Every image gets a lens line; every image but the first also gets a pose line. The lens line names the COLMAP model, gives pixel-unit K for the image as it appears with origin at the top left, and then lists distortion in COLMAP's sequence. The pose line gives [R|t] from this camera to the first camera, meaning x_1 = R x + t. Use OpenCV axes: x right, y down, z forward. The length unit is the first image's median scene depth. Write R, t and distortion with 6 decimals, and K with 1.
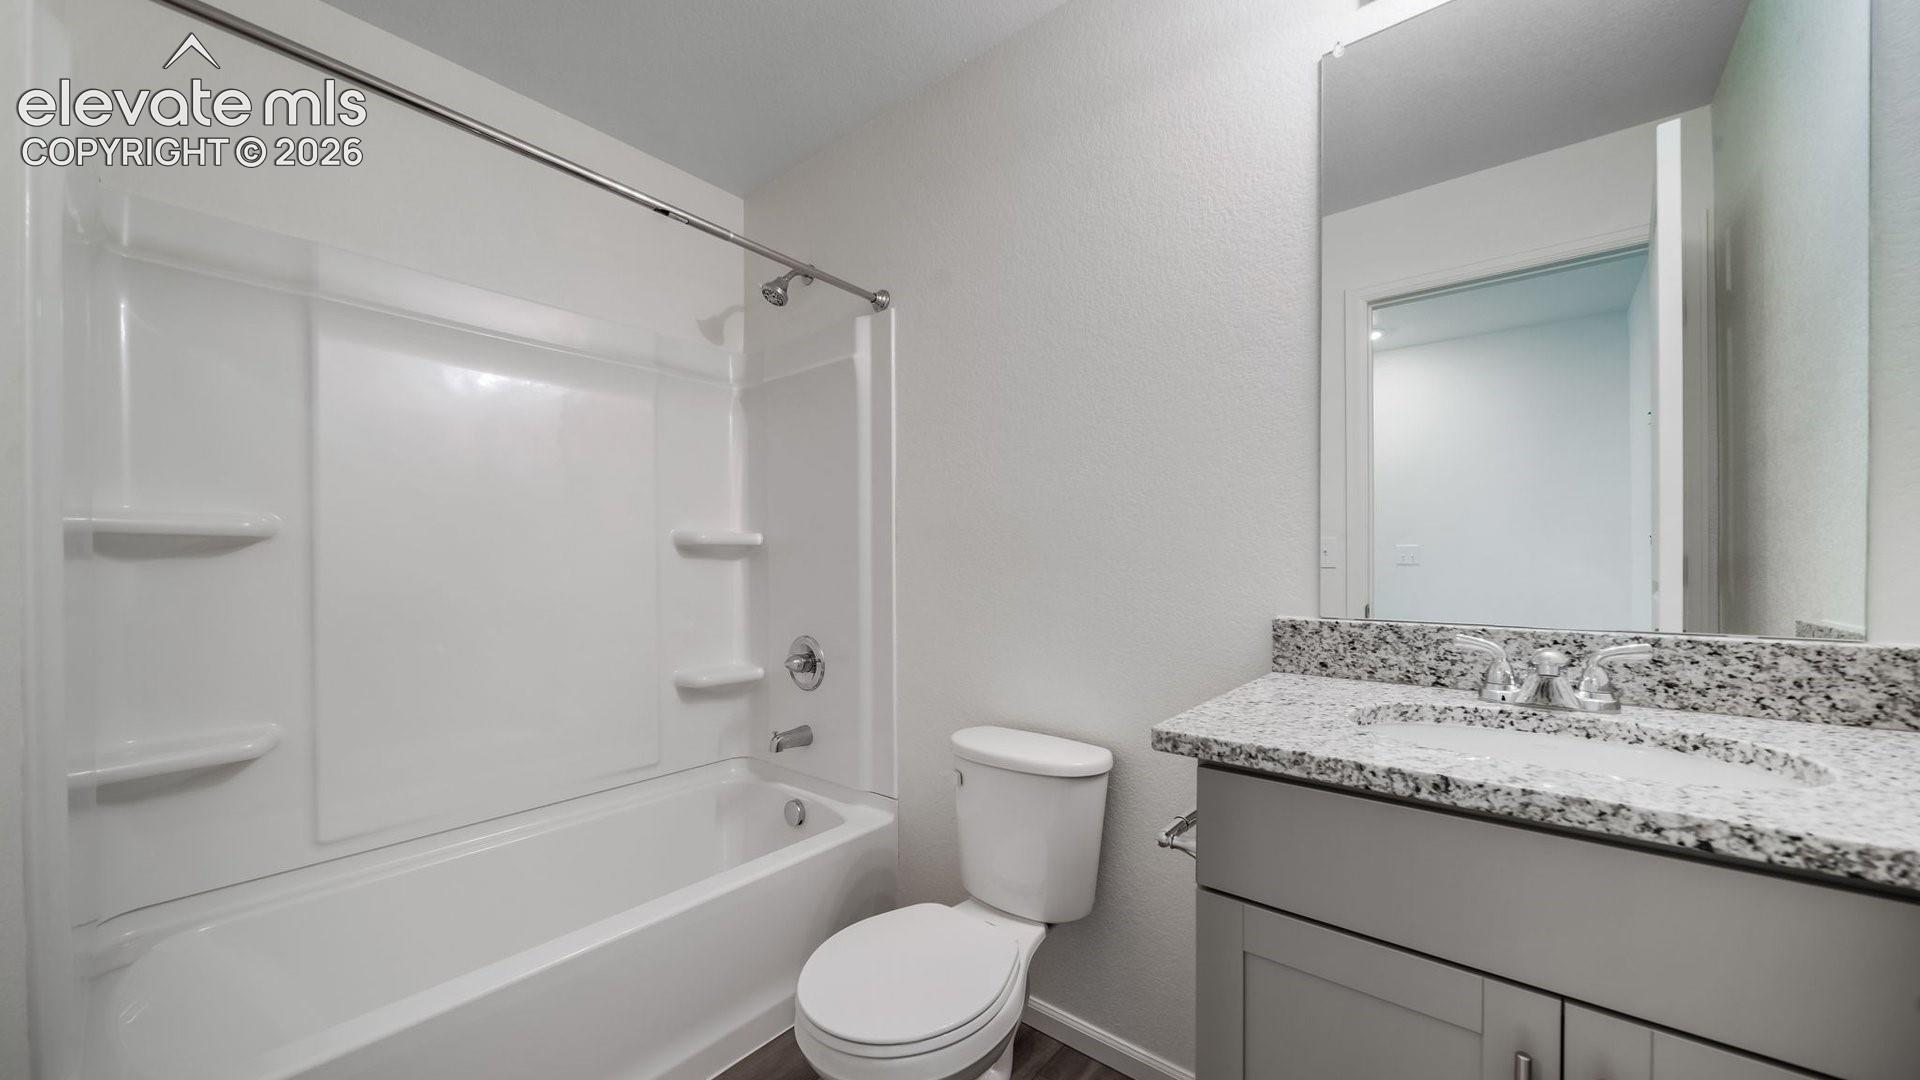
lens RADIAL K [[681.7, 0, 952.7], [0, 681.7, 551.5], [0, 0, 1]] dist [-0.001475, -0.001745]
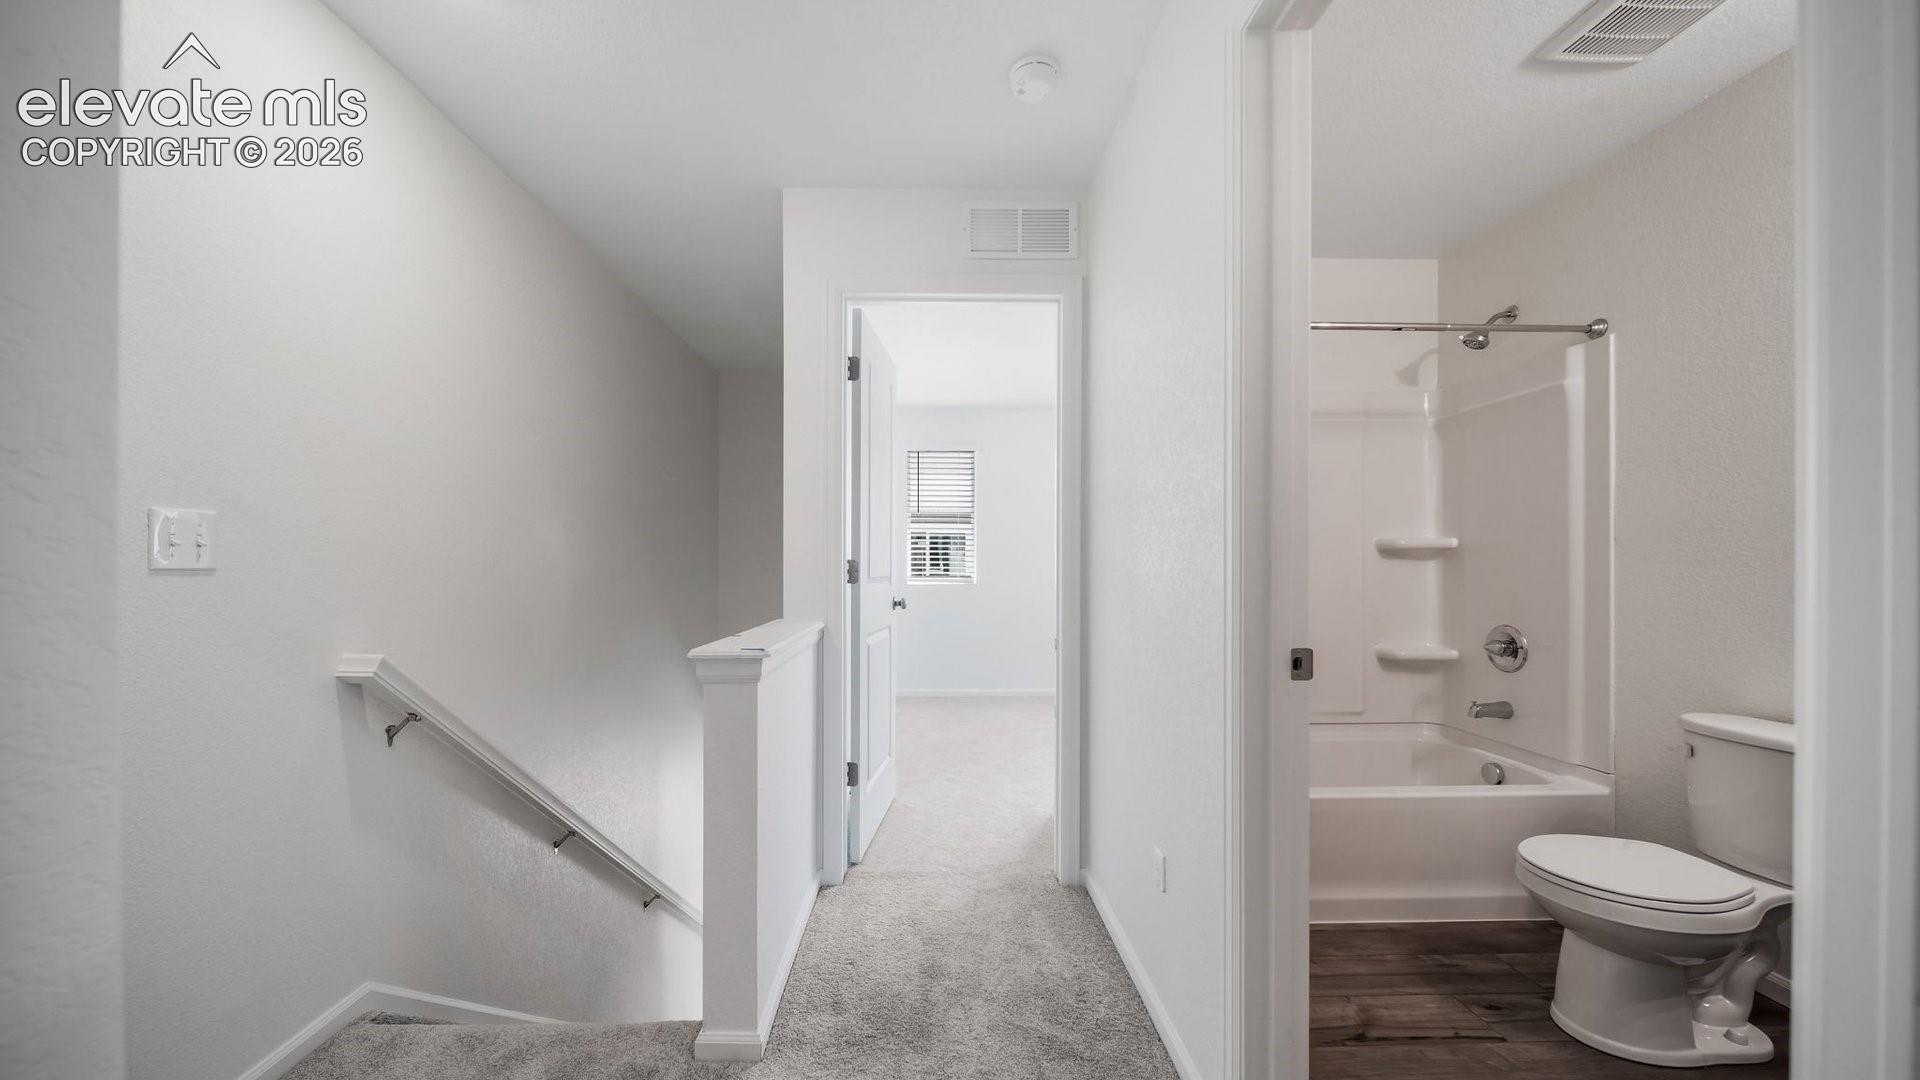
lens RADIAL K [[681.7, 0, 926.7], [0, 681.7, 560.4], [0, 0, 1]] dist [-0.001475, -0.001745]
pose [[0.640326, 0.006331, -0.768077, 0.044239], [0.003275, 0.999934, 0.010973, -0.004160], [0.768096, -0.009542, 0.640263, -0.512393]]
